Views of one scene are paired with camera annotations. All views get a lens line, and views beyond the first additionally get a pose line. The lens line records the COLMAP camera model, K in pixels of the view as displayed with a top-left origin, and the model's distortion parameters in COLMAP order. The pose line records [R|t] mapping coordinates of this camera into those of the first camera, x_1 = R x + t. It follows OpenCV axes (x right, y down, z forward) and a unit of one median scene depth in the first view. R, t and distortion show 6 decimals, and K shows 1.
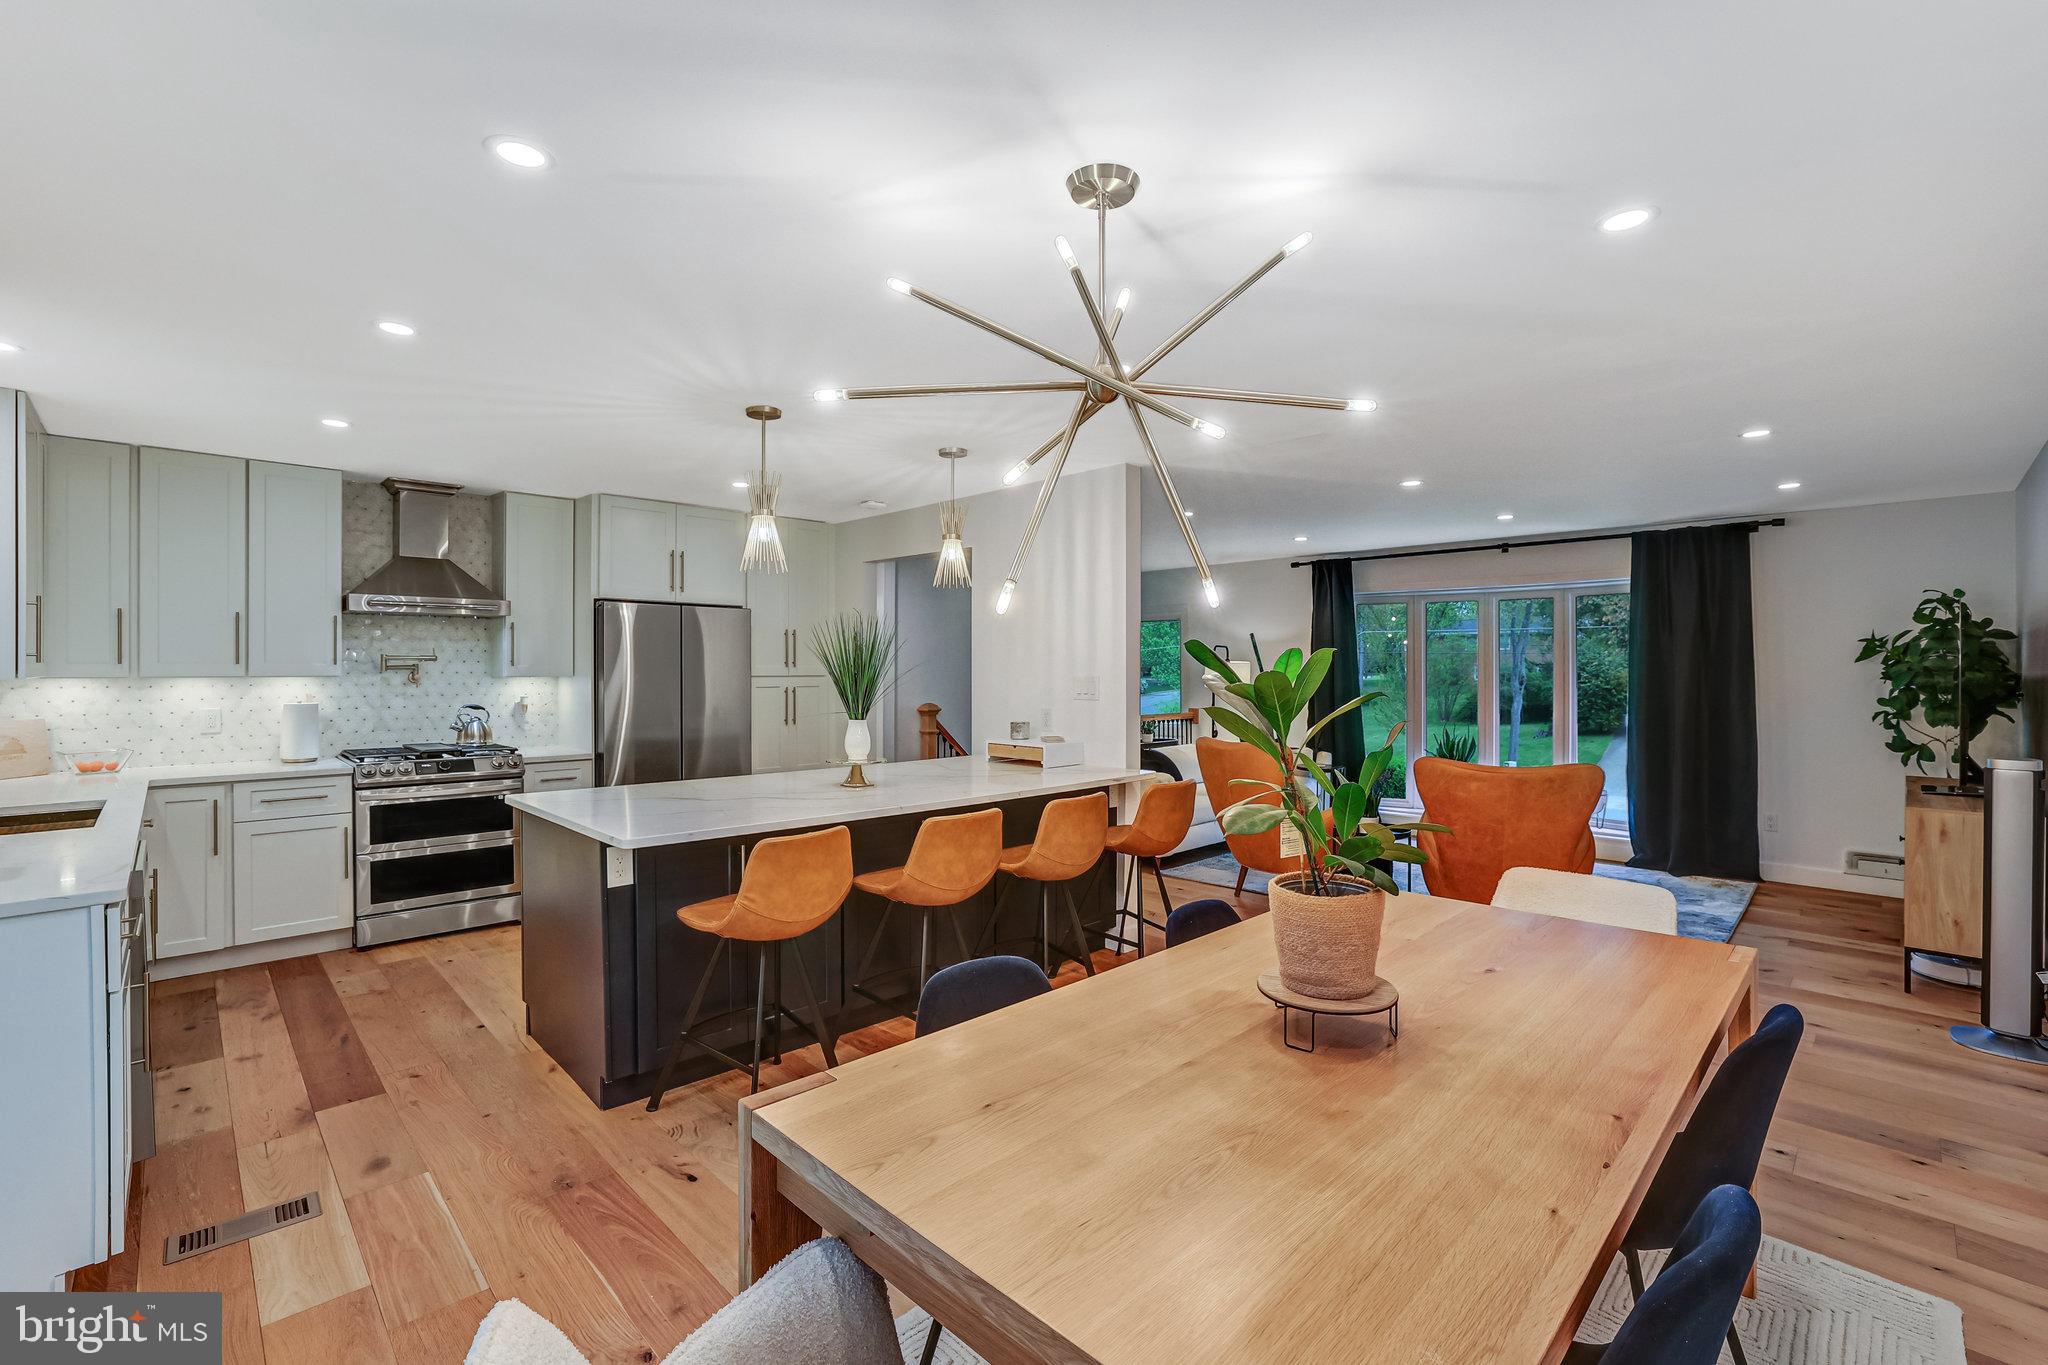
lens RADIAL K [[887.6, 0, 1021.6], [0, 887.6, 673.1], [0, 0, 1]] dist [-0.045450, 0.016111]
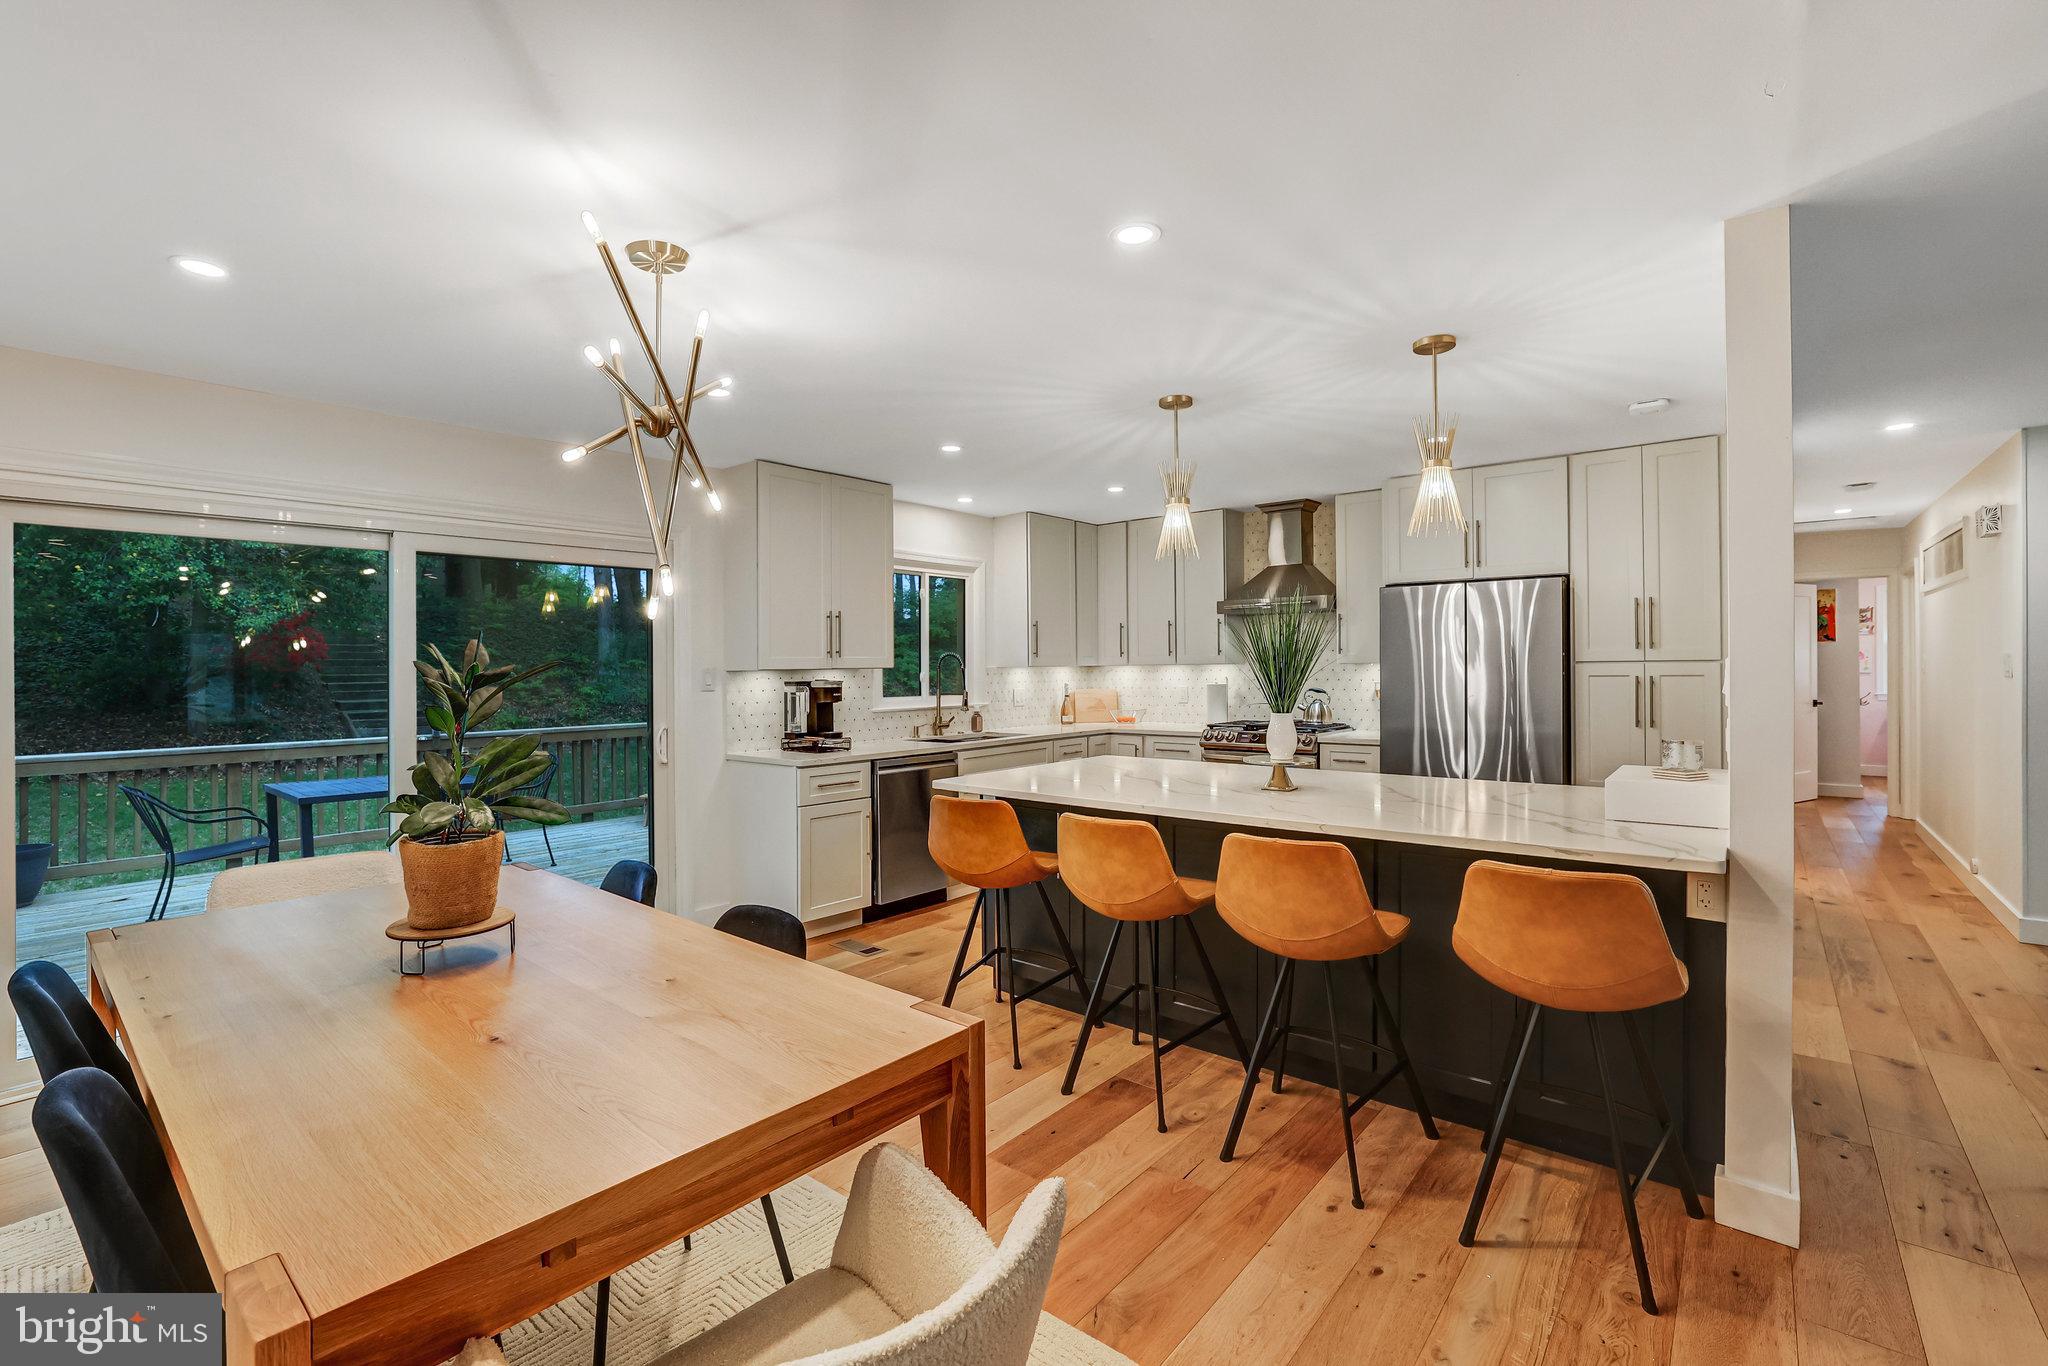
lens RADIAL K [[902.6, 0, 1024.1], [0, 902.6, 665.7], [0, 0, 1]] dist [-0.000393, -0.000025]
pose [[0.106151, -0.000895, -0.994350, 0.566301], [0.007266, 0.999974, -0.000125, 0.004471], [0.994324, -0.007211, 0.106154, 0.562468]]
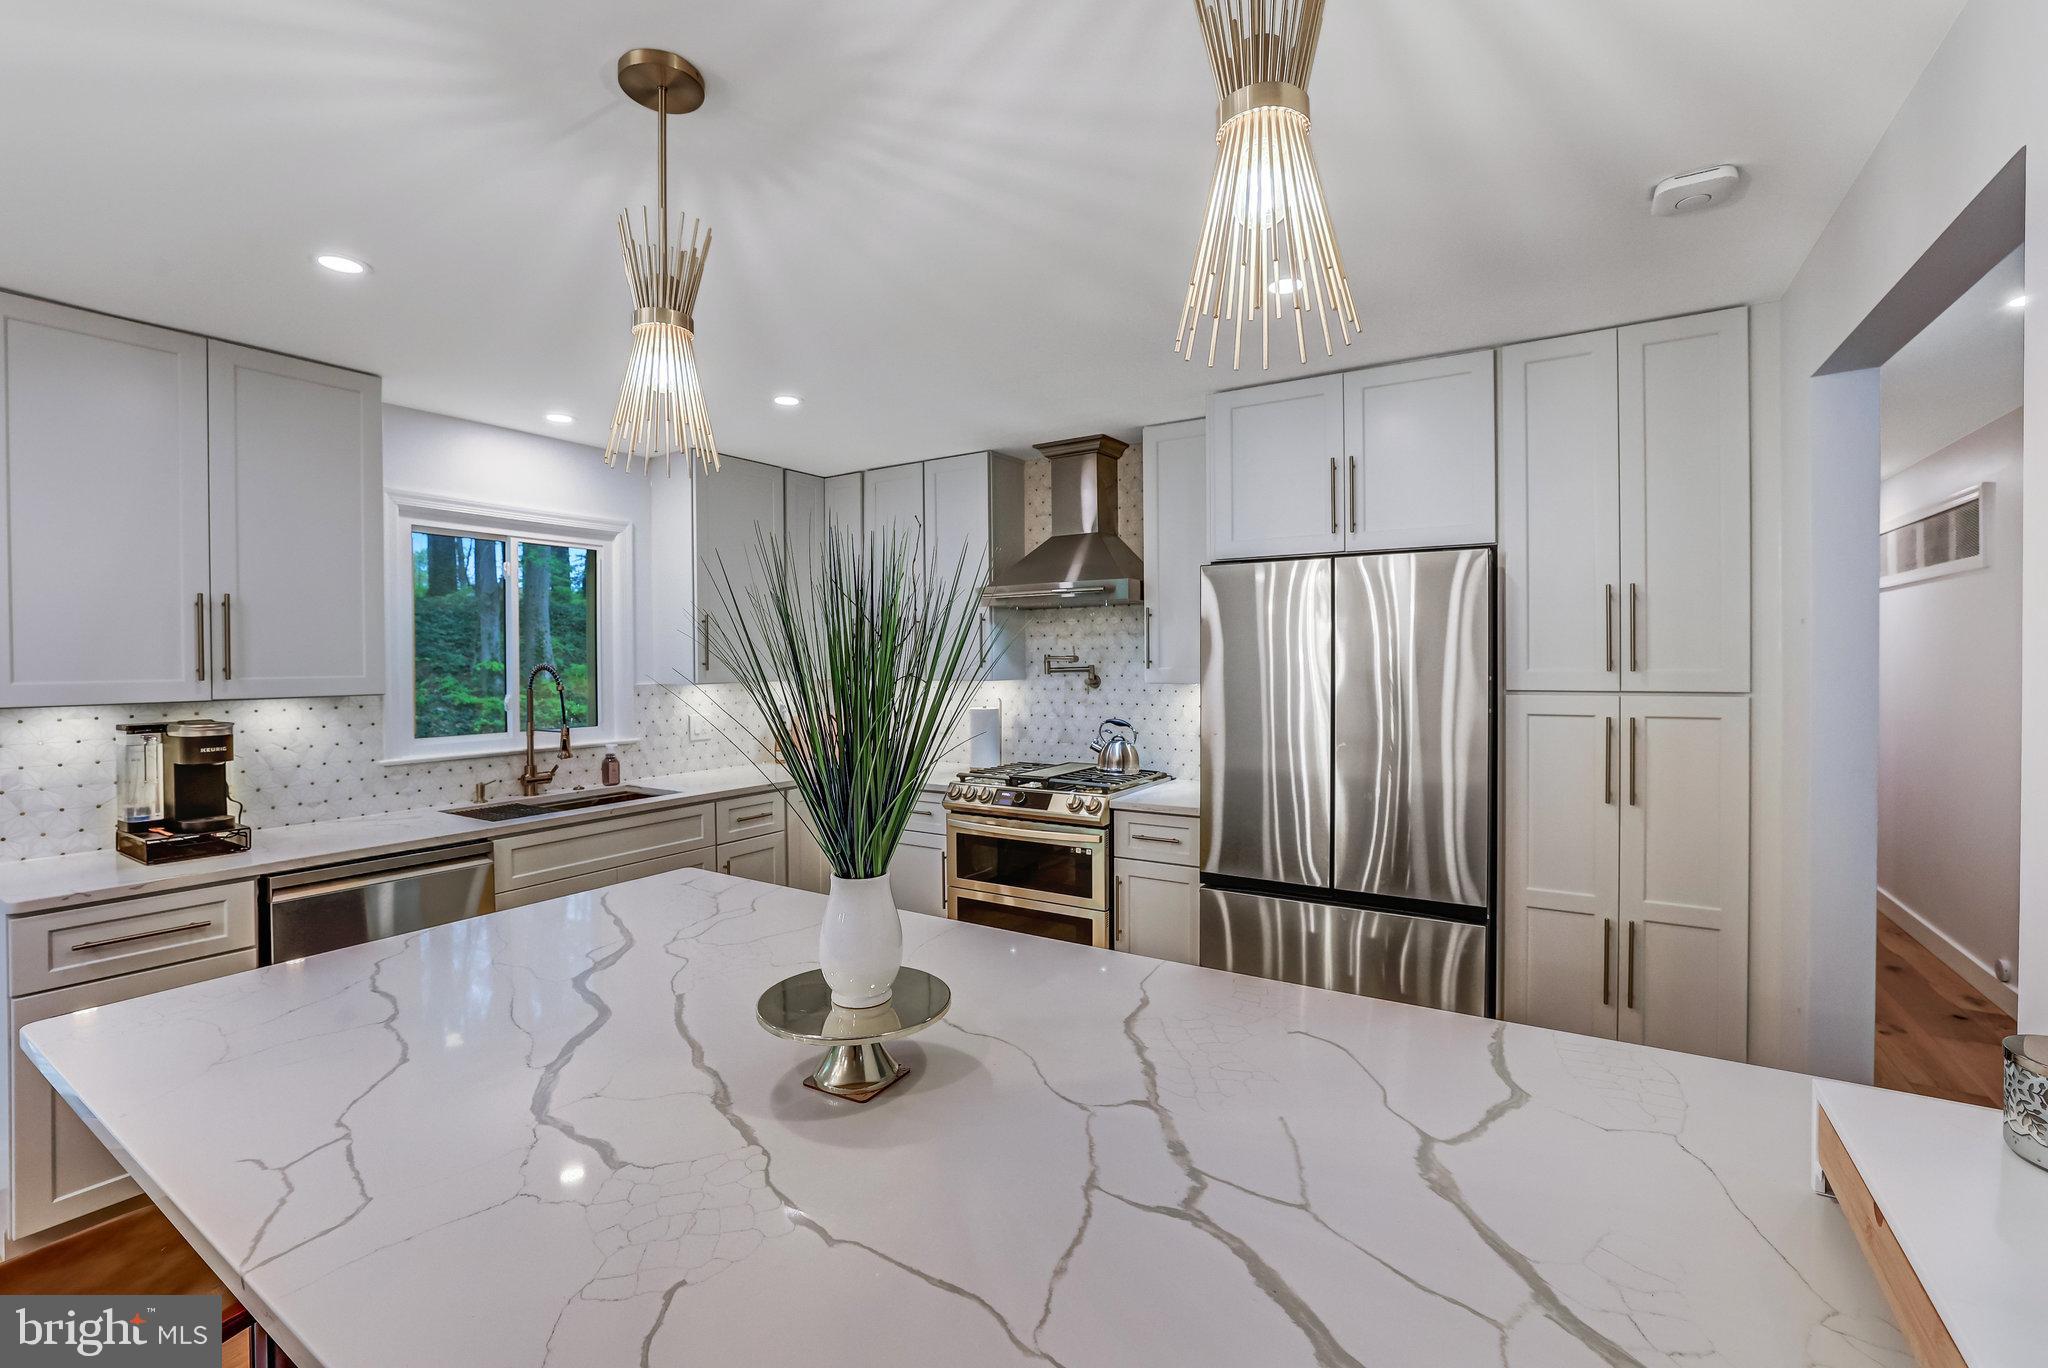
lens RADIAL K [[875.6, 0, 1008.8], [0, 875.6, 673.9], [0, 0, 1]] dist [-0.042339, 0.015119]
pose [[0.216518, 0.015624, -0.976154, 0.105872], [0.004801, 0.999843, 0.017068, -0.019014], [0.976267, -0.008382, 0.216409, 0.841711]]
